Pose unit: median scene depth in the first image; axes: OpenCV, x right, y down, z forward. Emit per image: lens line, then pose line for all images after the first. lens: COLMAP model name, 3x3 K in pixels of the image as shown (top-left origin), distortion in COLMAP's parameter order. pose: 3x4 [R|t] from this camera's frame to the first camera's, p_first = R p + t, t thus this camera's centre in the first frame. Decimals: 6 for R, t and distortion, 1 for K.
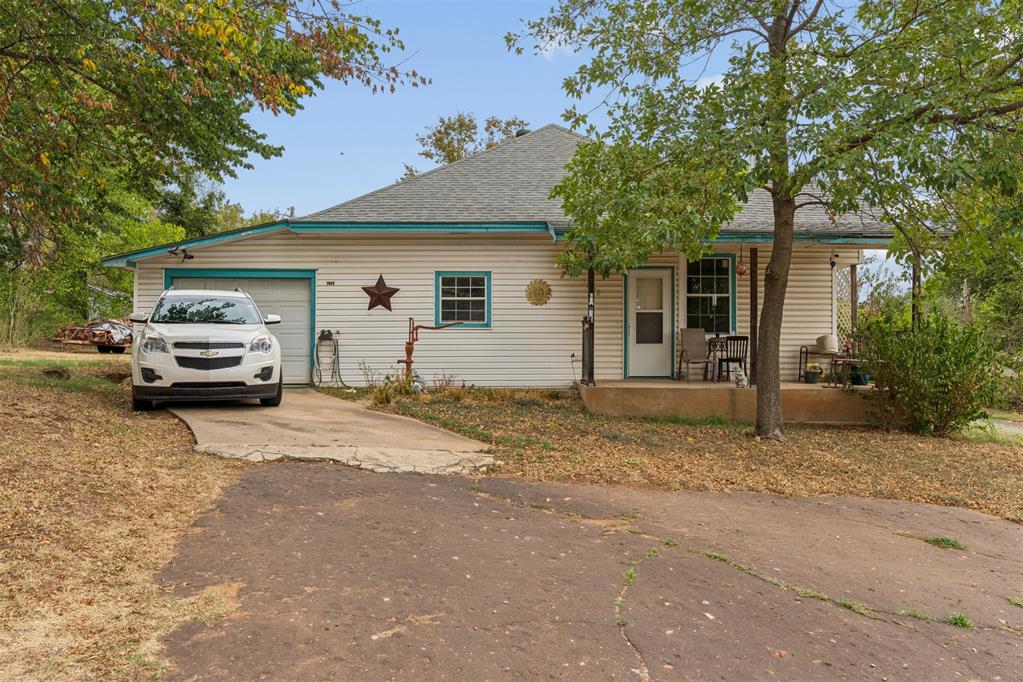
lens RADIAL K [[765.9, 0, 515.4], [0, 765.9, 340.8], [0, 0, 1]] dist [-0.007009, -0.001671]
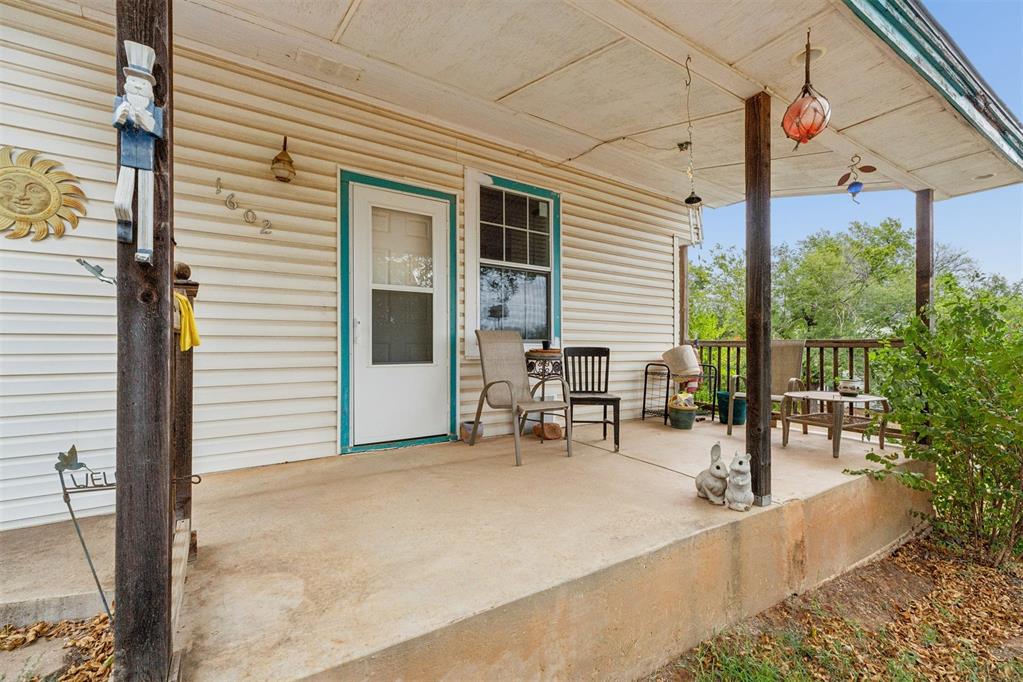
lens RADIAL K [[429.9, 0, 514.5], [0, 429.9, 348.3], [0, 0, 1]] dist [0.011178, -0.000484]
pose [[0.840036, -0.002064, 0.542527, 0.095974], [-0.004807, 0.999925, 0.011247, -0.008097], [-0.542509, -0.012056, 0.839963, 0.762406]]
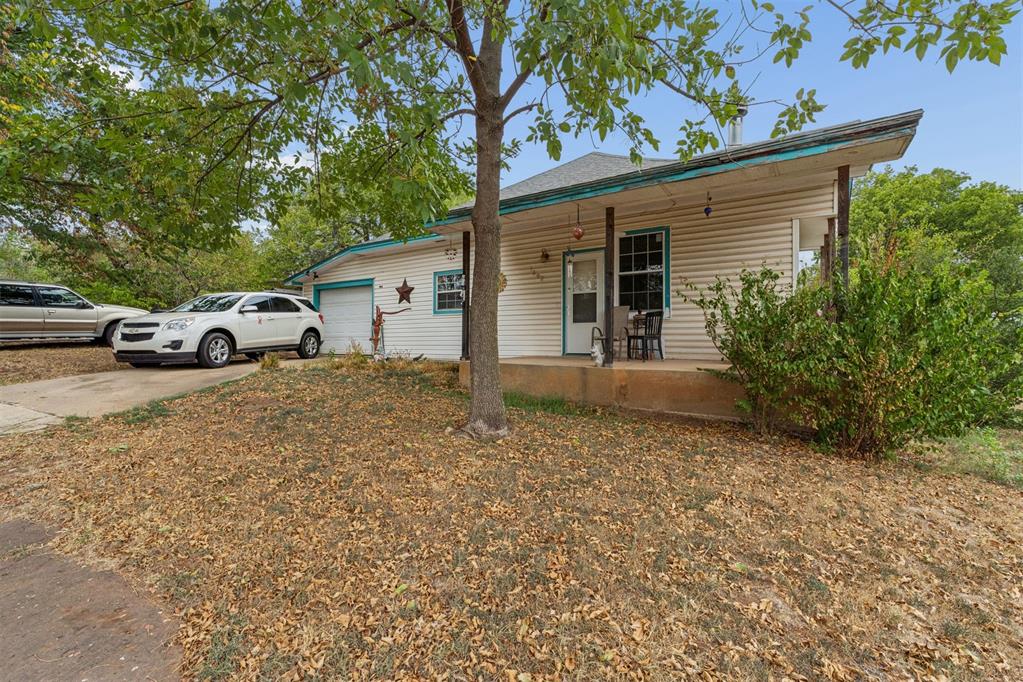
lens RADIAL K [[429.9, 0, 506.0], [0, 429.9, 338.5], [0, 0, 1]] dist [0.011178, -0.000484]
pose [[0.836860, -0.003822, -0.547404, 0.410558], [0.008684, 0.999942, 0.006293, 0.020647], [0.547349, -0.010020, 0.836845, 0.442766]]
